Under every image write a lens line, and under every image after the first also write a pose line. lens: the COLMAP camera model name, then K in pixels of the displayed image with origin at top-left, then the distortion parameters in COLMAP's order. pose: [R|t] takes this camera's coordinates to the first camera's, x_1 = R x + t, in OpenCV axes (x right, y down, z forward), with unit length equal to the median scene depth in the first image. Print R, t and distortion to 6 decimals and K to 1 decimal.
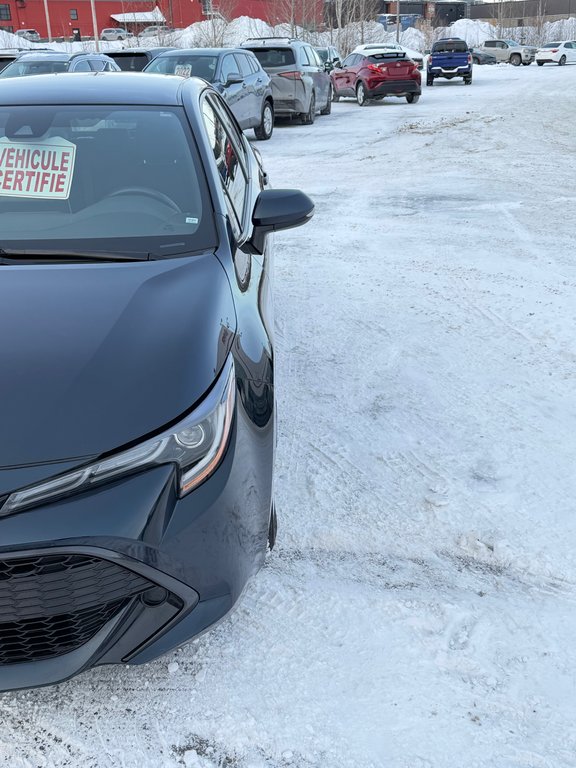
lens RADIAL K [[830.9, 0, 288.0], [0, 830.9, 384.0], [0, 0, 1]] dist [0.198412, -0.455342]
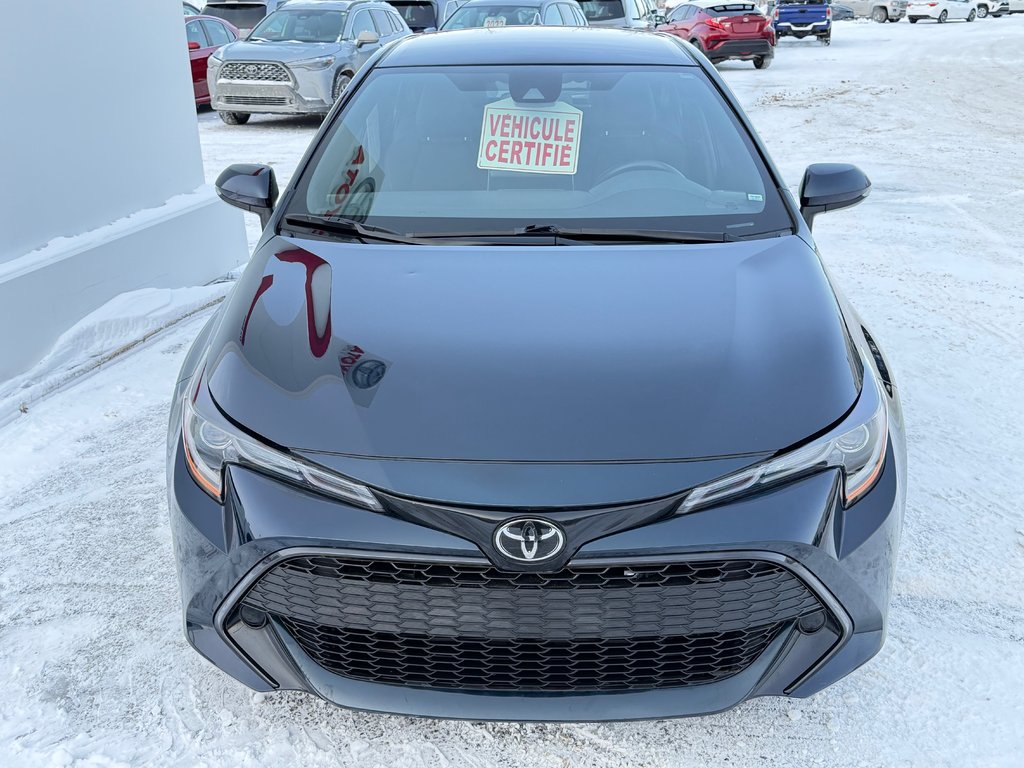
lens RADIAL K [[1107.9, 0, 510.4], [0, 1107.9, 377.2], [0, 0, 1]] dist [0.198412, -0.455342]
pose [[0.998948, 0.026068, -0.037729, -0.274645], [-0.027963, 0.998327, -0.050614, 0.043890], [0.036347, 0.051616, 0.998005, -0.113495]]
